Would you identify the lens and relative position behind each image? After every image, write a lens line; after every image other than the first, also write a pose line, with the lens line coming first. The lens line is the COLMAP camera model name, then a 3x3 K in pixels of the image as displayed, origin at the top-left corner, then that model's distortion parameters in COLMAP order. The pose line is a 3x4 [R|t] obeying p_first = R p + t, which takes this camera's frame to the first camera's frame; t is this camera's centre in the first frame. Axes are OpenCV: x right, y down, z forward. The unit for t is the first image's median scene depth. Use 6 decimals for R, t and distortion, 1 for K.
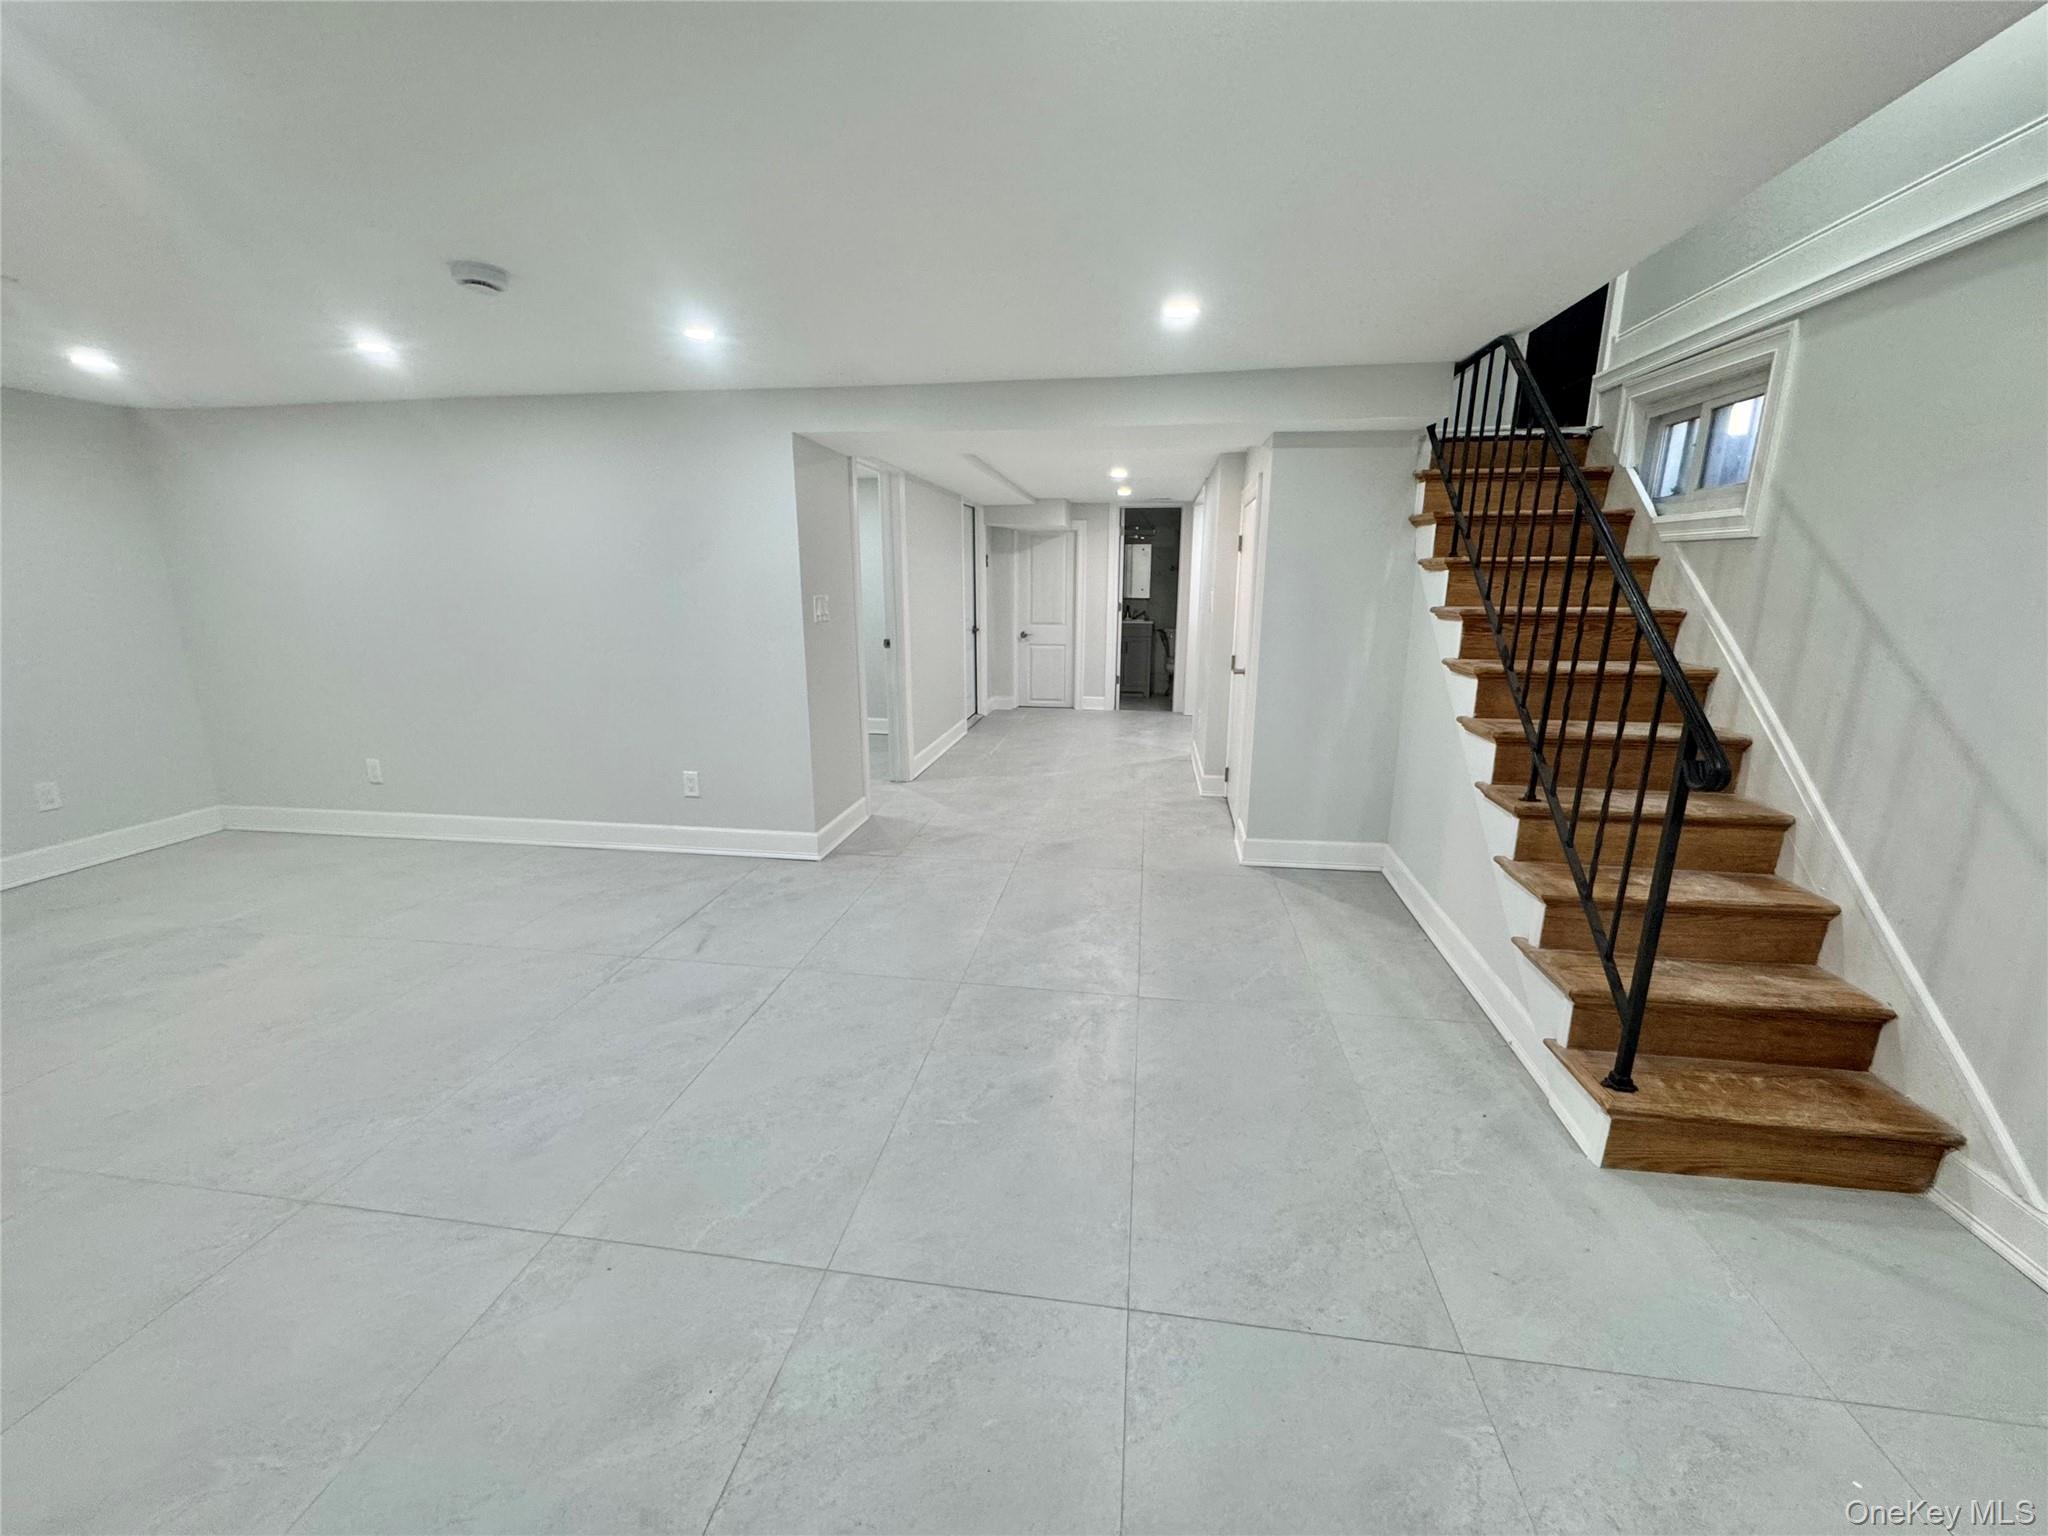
lens RADIAL K [[821.2, 0, 1027.3], [0, 821.2, 771.3], [0, 0, 1]] dist [0.002442, -0.000122]
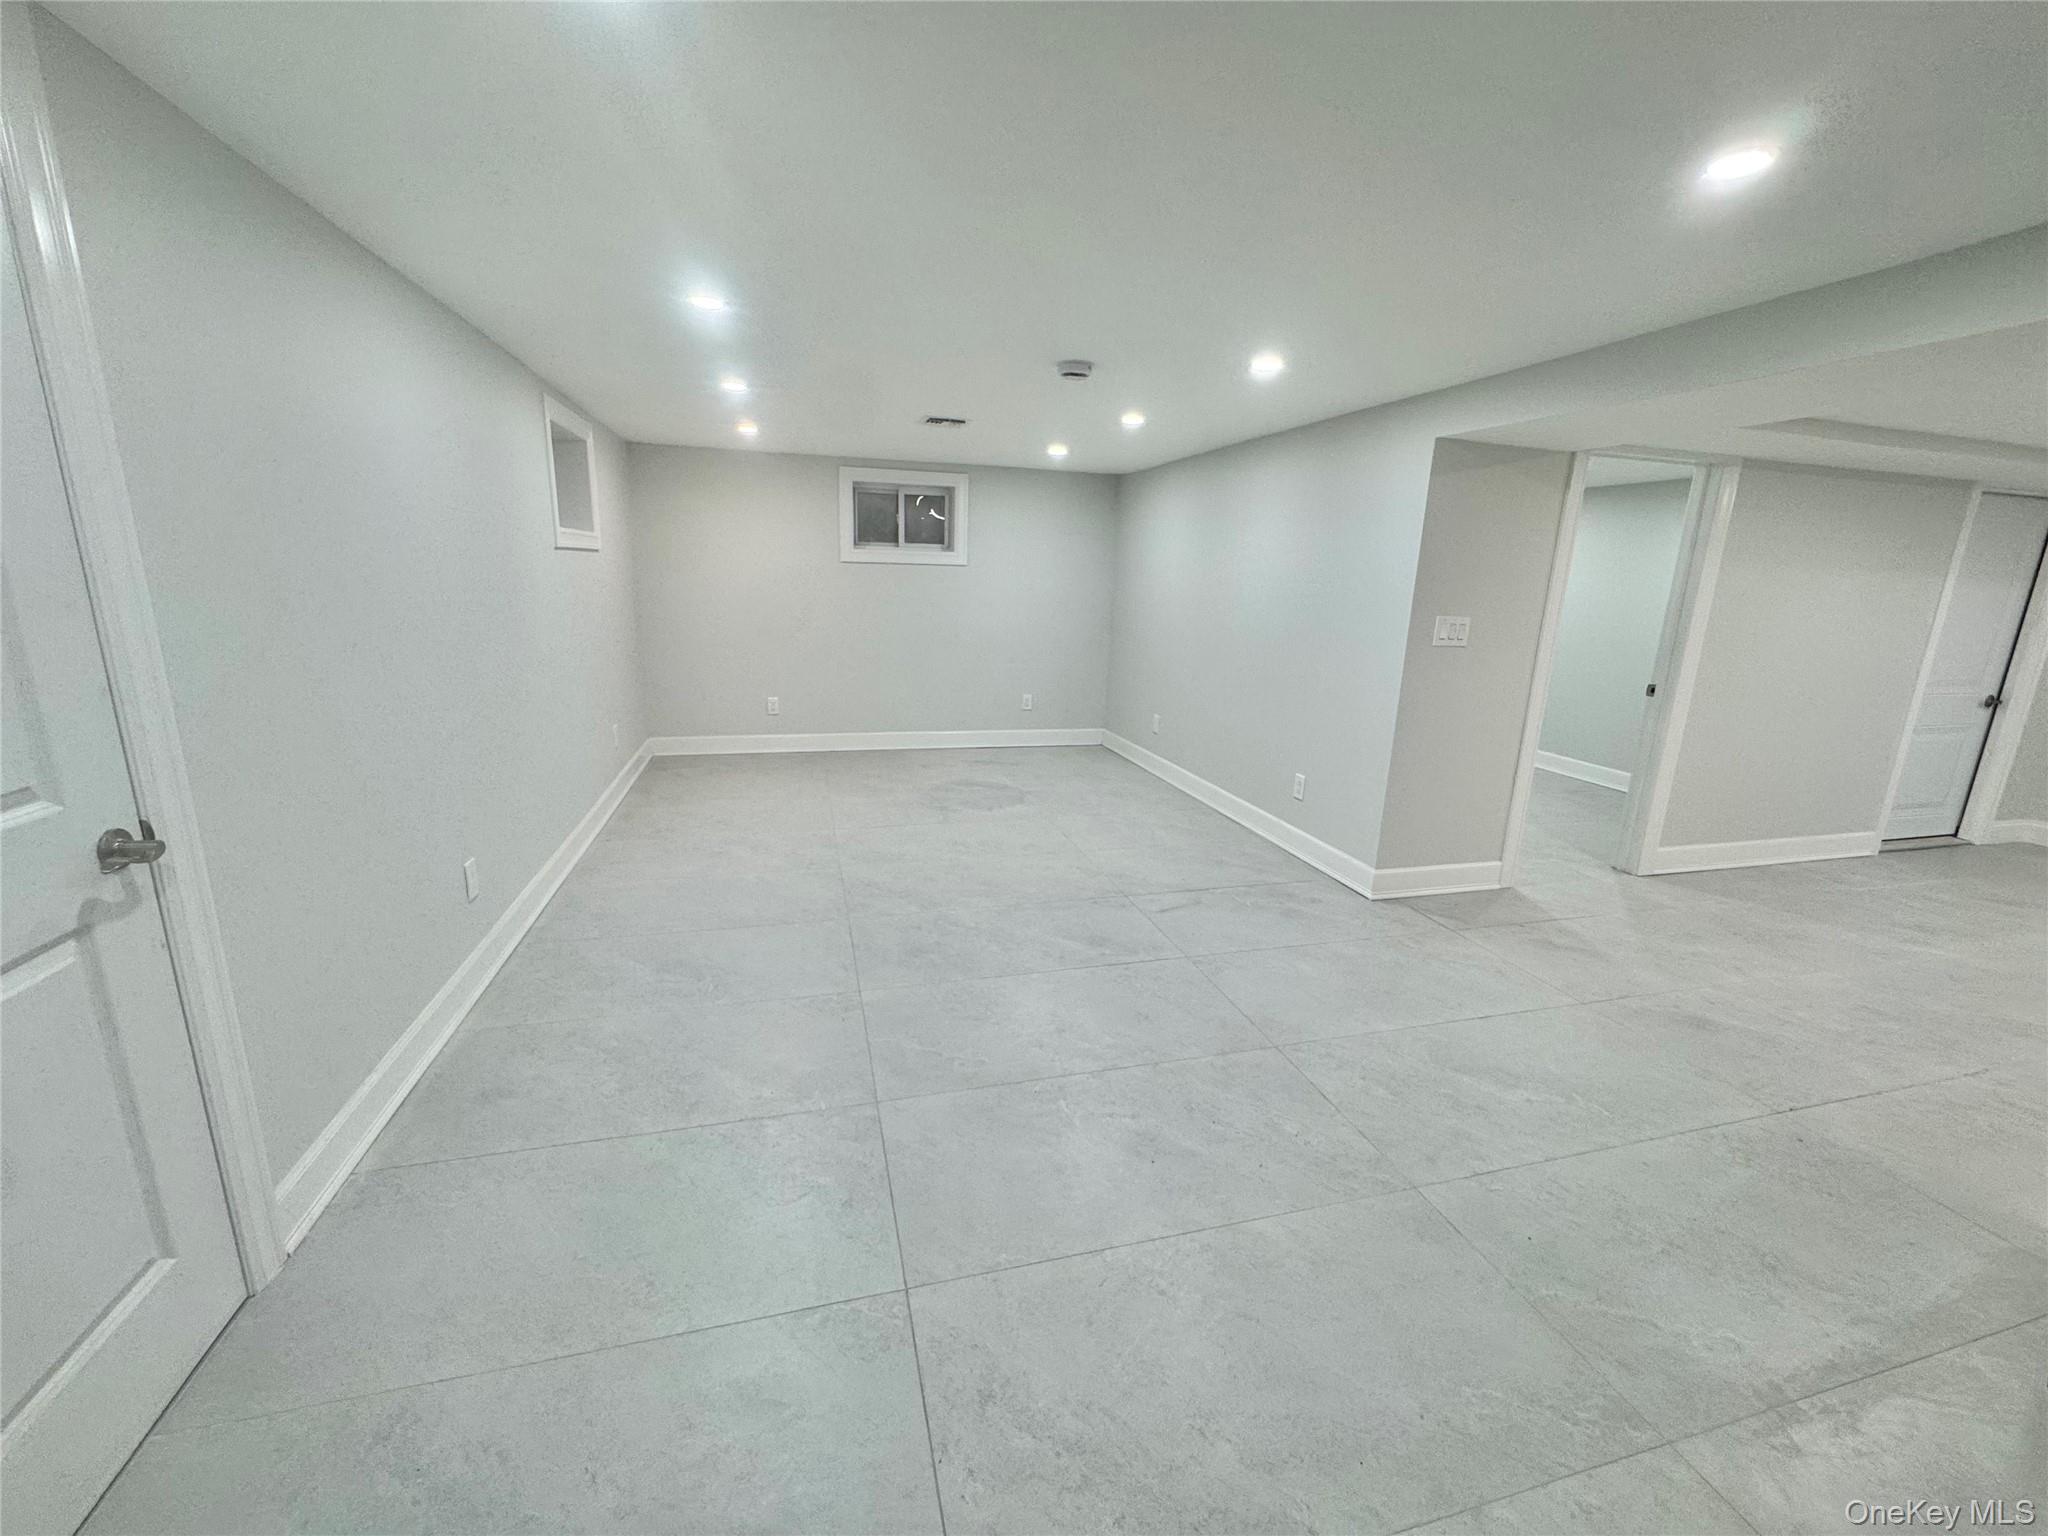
lens RADIAL K [[821.2, 0, 1027.3], [0, 821.2, 771.3], [0, 0, 1]] dist [0.002442, -0.000122]
pose [[0.405974, 0.226724, -0.885314, 0.375265], [-0.245000, 0.960278, 0.133574, -0.058707], [0.880432, 0.162674, 0.445395, 0.222100]]
